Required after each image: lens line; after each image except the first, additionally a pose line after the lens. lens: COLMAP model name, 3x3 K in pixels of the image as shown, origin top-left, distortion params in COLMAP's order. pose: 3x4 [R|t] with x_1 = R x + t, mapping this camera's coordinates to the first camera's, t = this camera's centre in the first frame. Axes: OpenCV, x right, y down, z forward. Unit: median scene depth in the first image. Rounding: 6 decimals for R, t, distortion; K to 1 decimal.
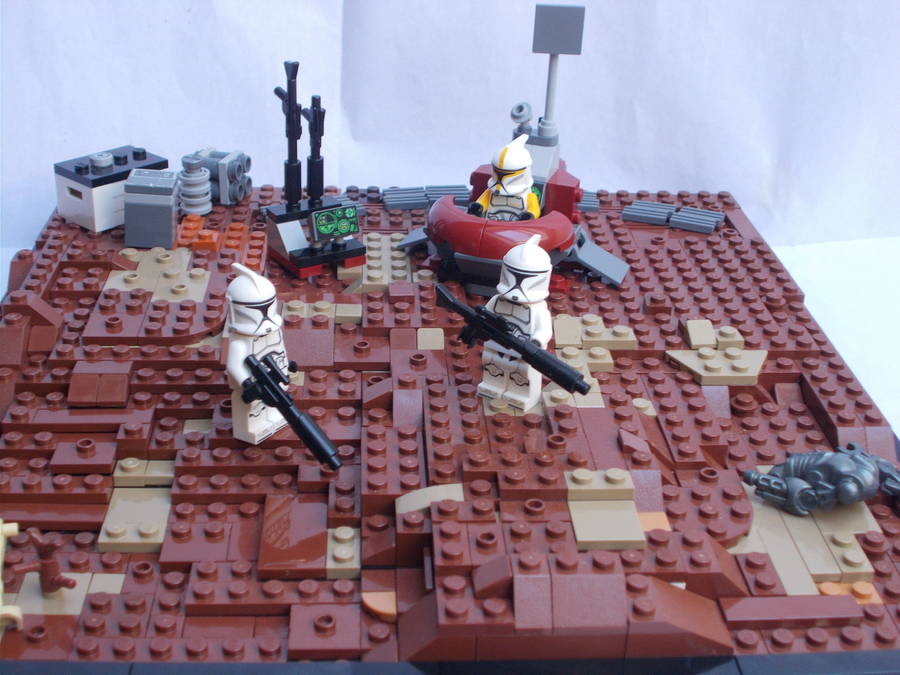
lens RADIAL K [[1308.7, 0, 450.0], [0, 1308.7, 337.5], [0, 0, 1]] dist [-0.098309, -0.097009]
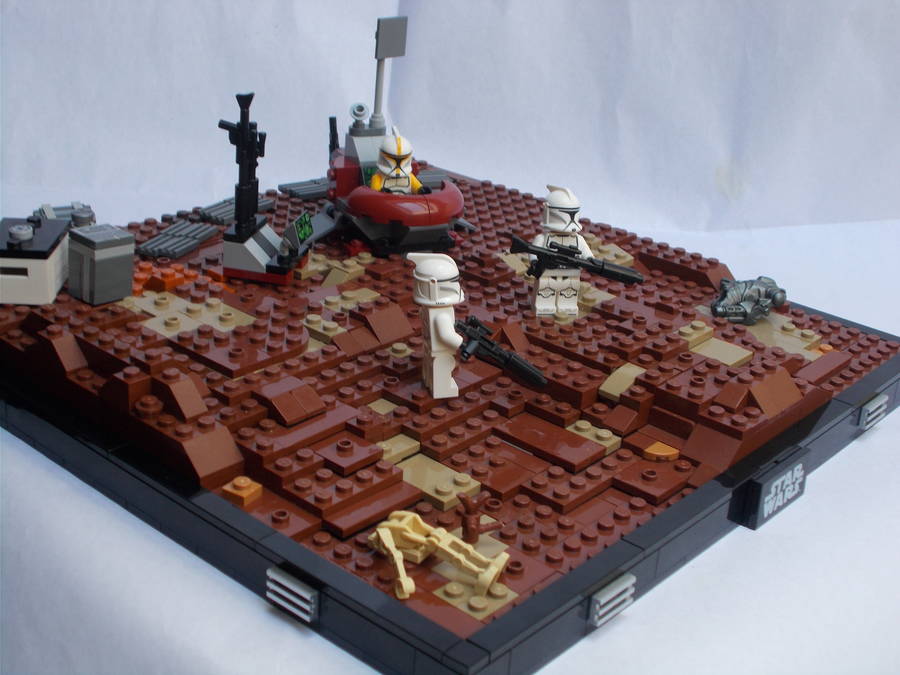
lens RADIAL K [[1308.7, 0, 450.0], [0, 1308.7, 337.5], [0, 0, 1]] dist [-0.098309, -0.097009]
pose [[0.696784, -0.266194, 0.666057, -0.841578], [0.270569, 0.957531, 0.099632, -0.081178], [-0.664292, 0.110793, 0.739217, 0.095376]]
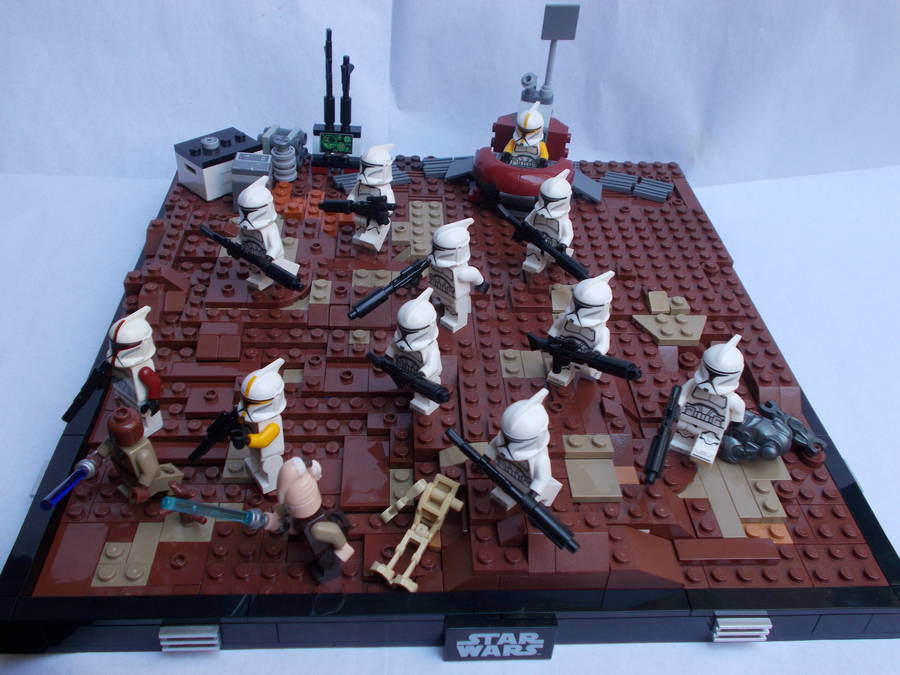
lens RADIAL K [[854.7, 0, 450.0], [0, 854.7, 337.5], [0, 0, 1]] dist [0.013211, 0.014652]
pose [[0.999809, 0.018792, 0.005386, -0.030882], [-0.019501, 0.977980, 0.207784, -0.150447], [-0.001363, -0.207849, 0.978160, 0.114827]]
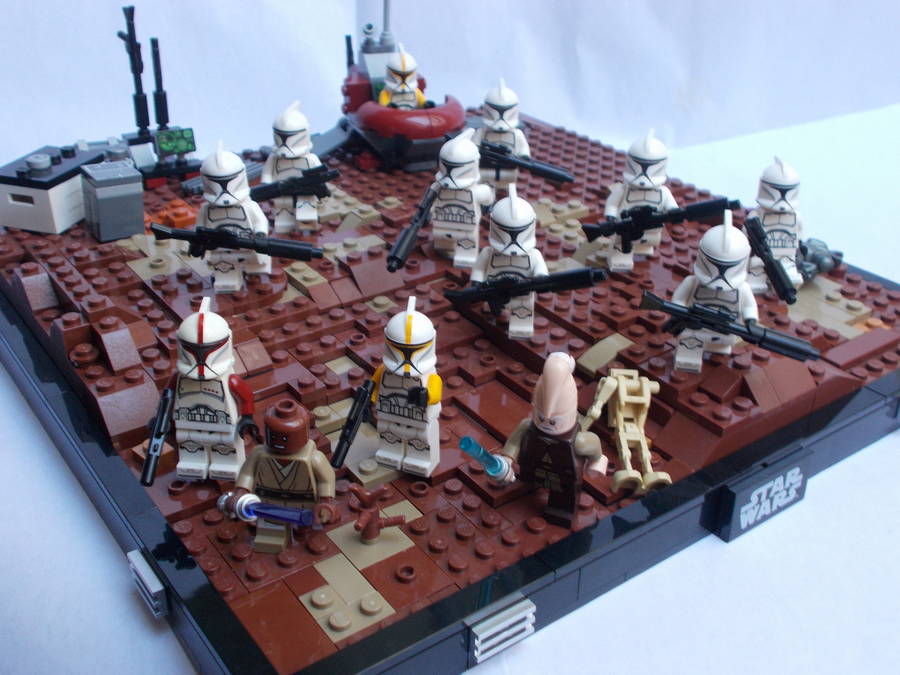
lens RADIAL K [[1000.5, 0, 450.0], [0, 1000.5, 337.5], [0, 0, 1]] dist [-0.002197, 0.007114]
pose [[0.838563, -0.275048, 0.470278, -0.471791], [0.241596, 0.961425, 0.131506, -0.038699], [-0.488307, 0.003341, 0.872666, 0.205968]]
